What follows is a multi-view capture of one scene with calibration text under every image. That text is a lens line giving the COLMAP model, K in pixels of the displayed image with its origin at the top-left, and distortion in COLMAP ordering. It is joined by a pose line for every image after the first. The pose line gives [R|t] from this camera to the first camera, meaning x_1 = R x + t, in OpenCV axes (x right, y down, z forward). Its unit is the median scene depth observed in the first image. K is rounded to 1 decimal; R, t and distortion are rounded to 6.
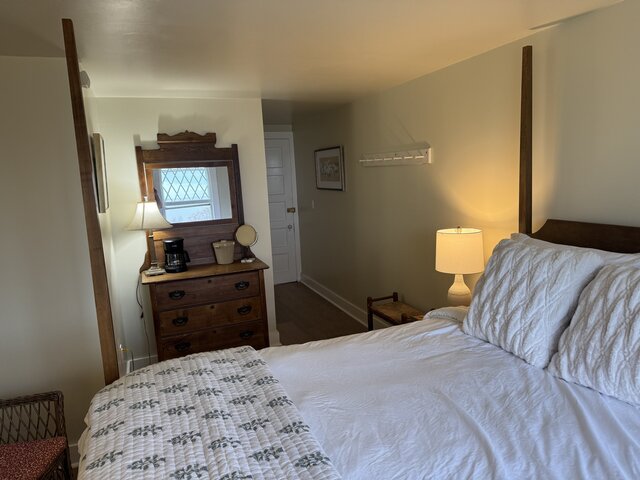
lens RADIAL K [[442.5, 0, 320.0], [0, 442.5, 240.0], [0, 0, 1]] dist [0.025476, -0.001677]
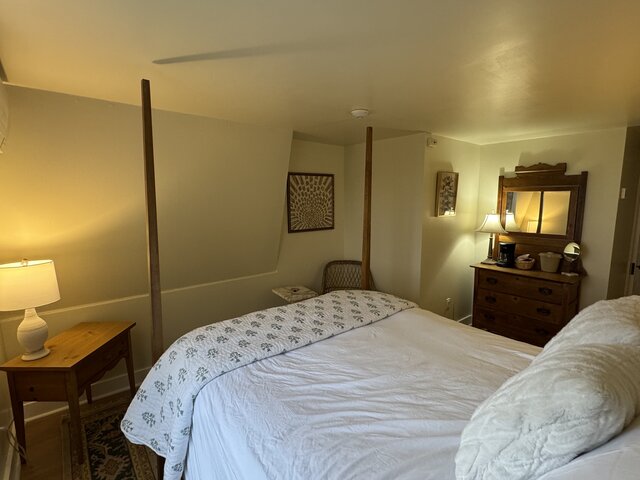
lens RADIAL K [[314.4, 0, 320.0], [0, 314.4, 240.0], [0, 0, 1]] dist [0.000711, 0.000082]
pose [[0.313787, 0.173819, -0.933448, 0.402083], [-0.159472, 0.978783, 0.128653, -0.044218], [0.936006, 0.108490, 0.334849, 0.128946]]
